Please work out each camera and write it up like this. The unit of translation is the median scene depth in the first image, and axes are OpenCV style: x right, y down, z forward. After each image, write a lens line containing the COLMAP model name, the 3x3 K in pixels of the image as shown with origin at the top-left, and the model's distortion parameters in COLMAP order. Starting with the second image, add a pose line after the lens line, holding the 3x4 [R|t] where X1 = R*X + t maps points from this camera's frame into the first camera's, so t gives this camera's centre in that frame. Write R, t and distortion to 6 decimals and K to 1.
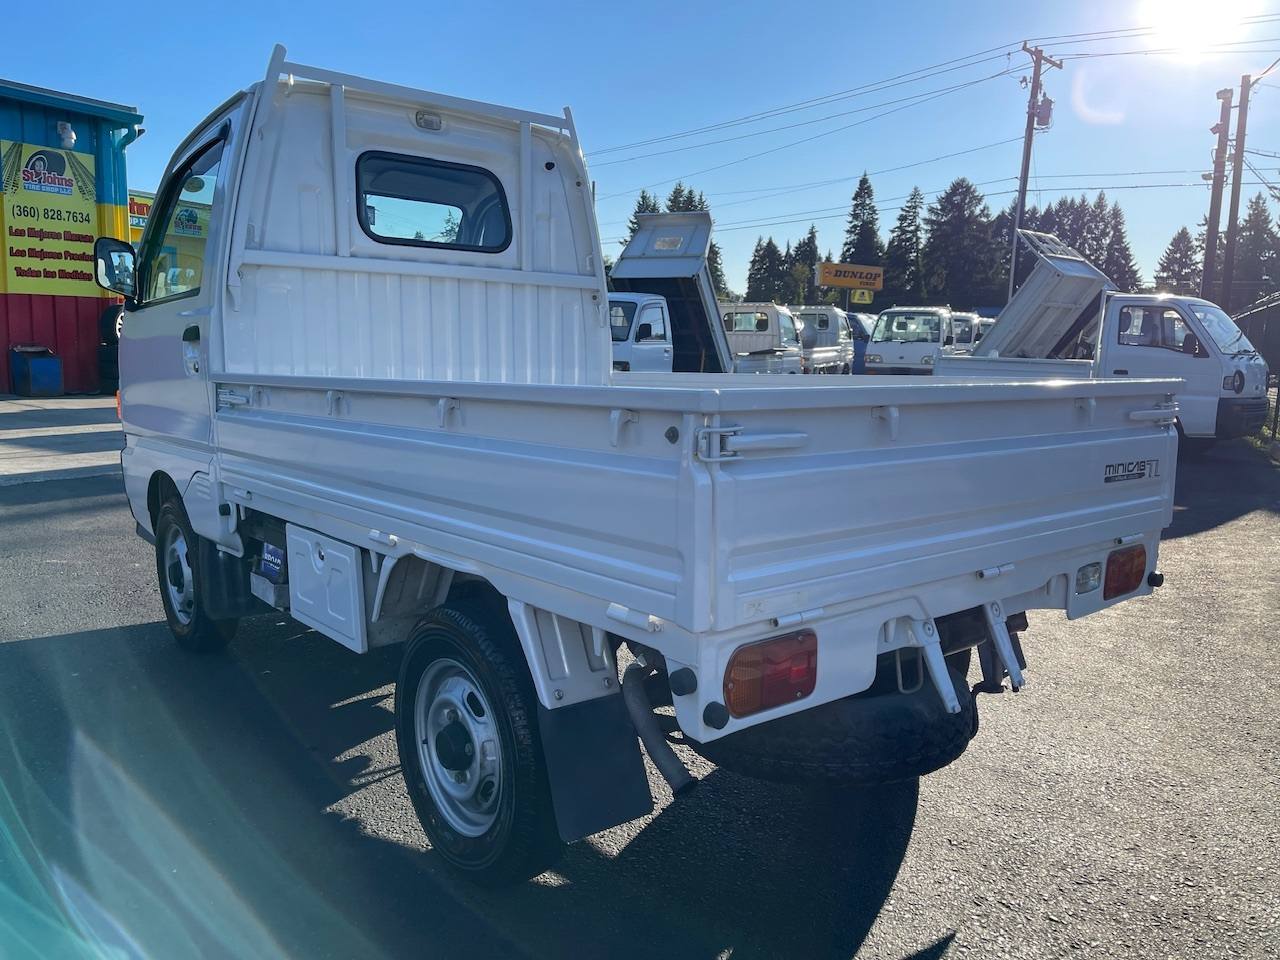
lens RADIAL K [[945.6, 0, 609.9], [0, 945.6, 479.9], [0, 0, 1]] dist [0.035771, -0.067544]
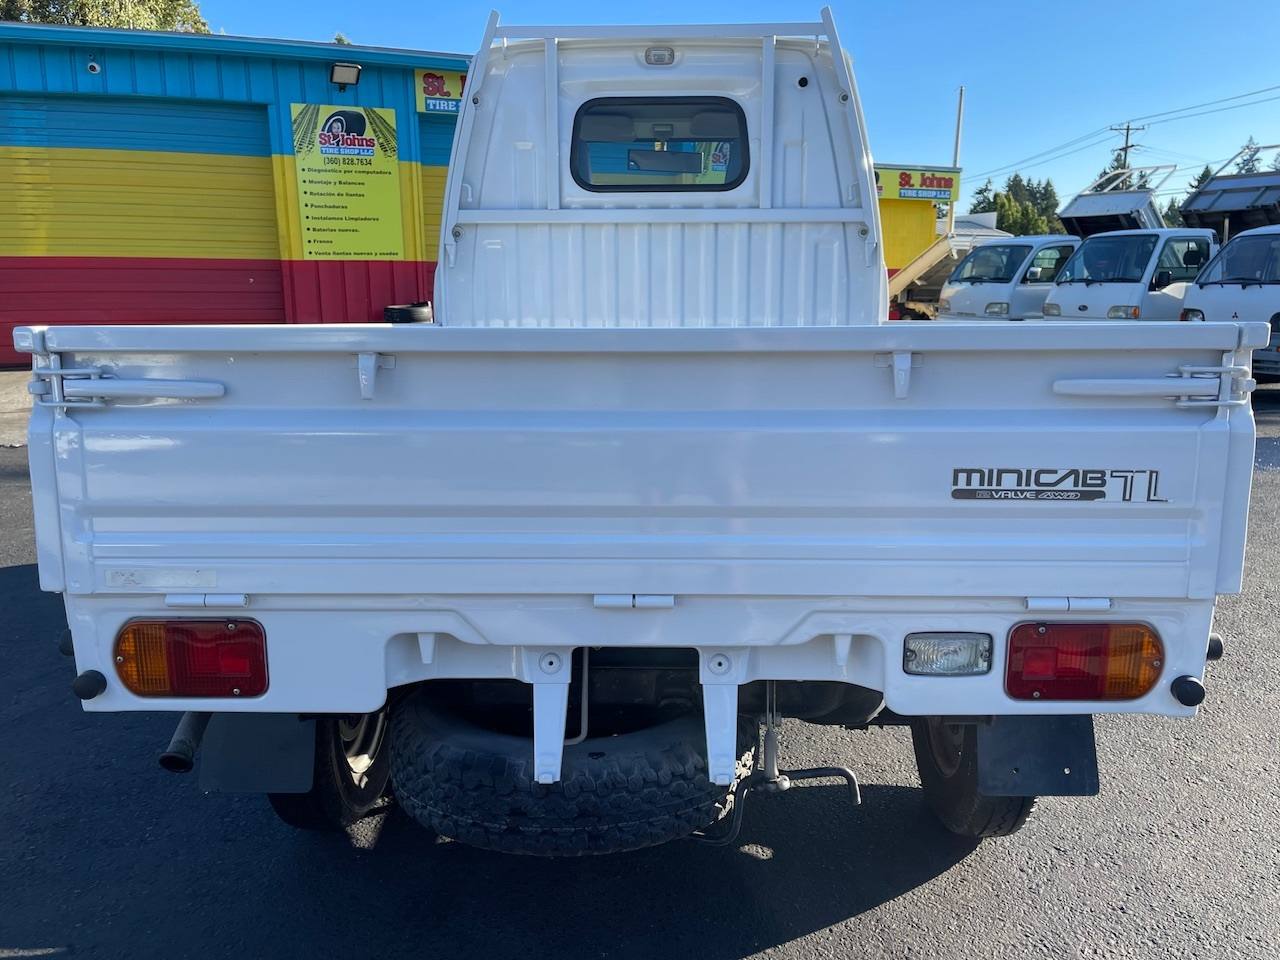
lens RADIAL K [[945.6, 0, 627.5], [0, 945.6, 489.4], [0, 0, 1]] dist [0.035771, -0.067544]
pose [[0.772648, 0.101930, -0.626599, 0.957622], [-0.070129, 0.994689, 0.075334, -0.040893], [0.630950, -0.014264, 0.775692, 0.548862]]
